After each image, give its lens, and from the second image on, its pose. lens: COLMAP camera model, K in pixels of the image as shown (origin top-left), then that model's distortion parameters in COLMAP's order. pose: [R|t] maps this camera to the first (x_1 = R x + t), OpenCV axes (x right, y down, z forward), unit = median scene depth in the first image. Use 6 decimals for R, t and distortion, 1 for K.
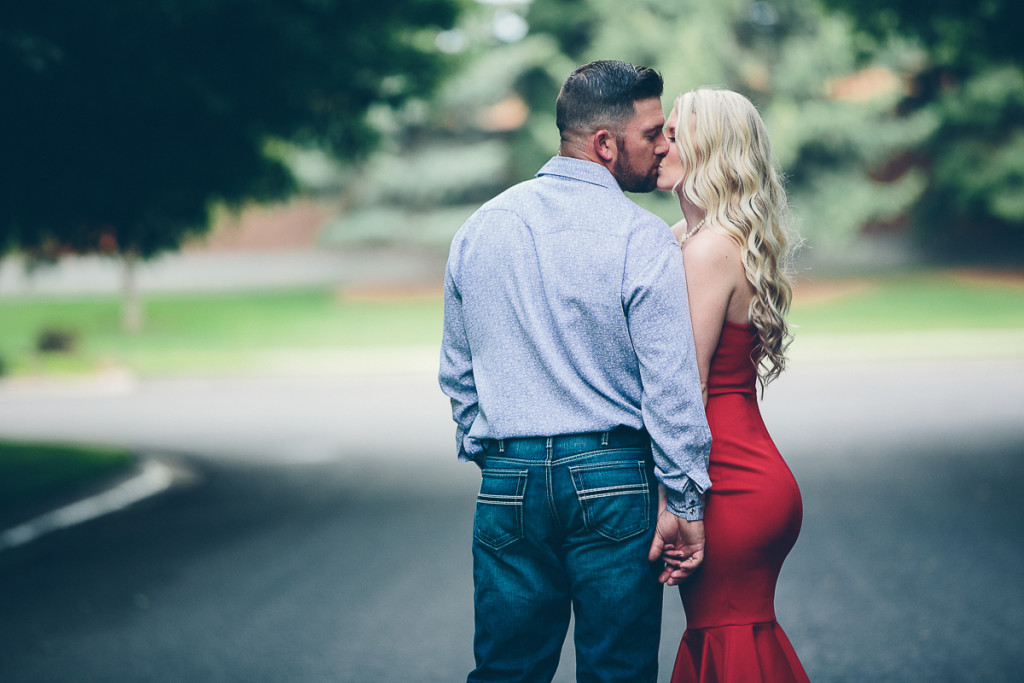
lens RADIAL K [[5855.6, 0, 512.0], [0, 5855.6, 341.5], [0, 0, 1]] dist [0.568242, 23.558587]
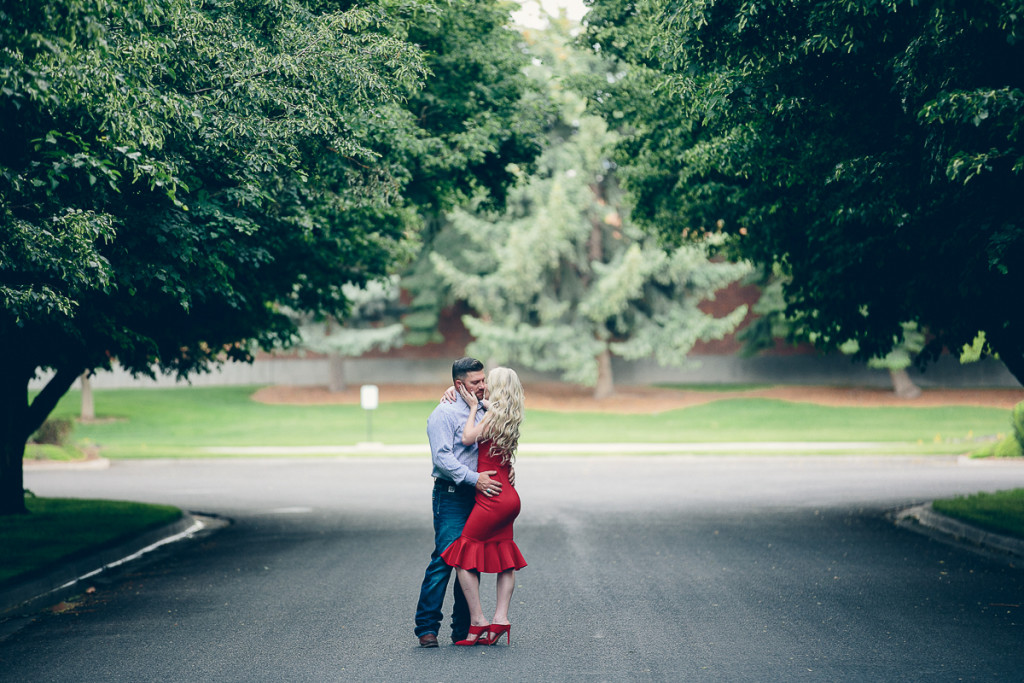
lens RADIAL K [[5855.6, 0, 512.0], [0, 5855.6, 341.5], [0, 0, 1]] dist [0.568242, 23.558587]
pose [[0.999591, 0.018705, 0.021627, -0.010141], [-0.018358, 0.999702, -0.016119, -0.000694], [-0.021922, 0.015715, 0.999636, -0.412336]]
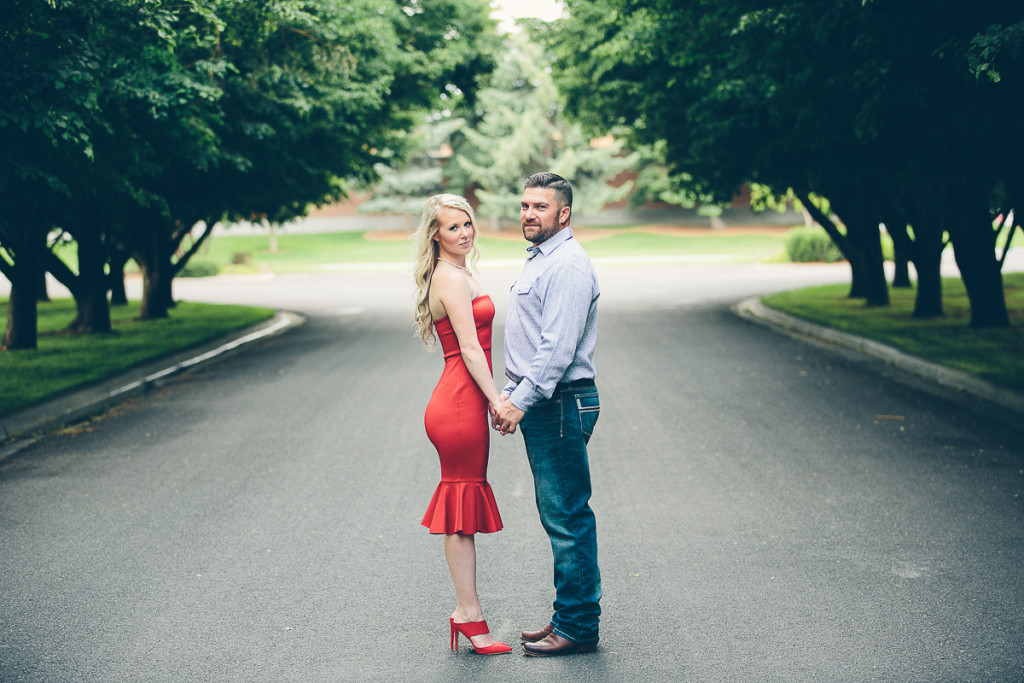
lens RADIAL K [[2809.0, 0, 512.0], [0, 2809.0, 341.5], [0, 0, 1]] dist [0.035479, 1.697617]
pose [[0.999785, 0.000322, 0.020710, 0.005362], [-0.000982, 0.999492, 0.031860, -0.003623], [-0.020689, -0.031873, 0.999278, -0.099928]]
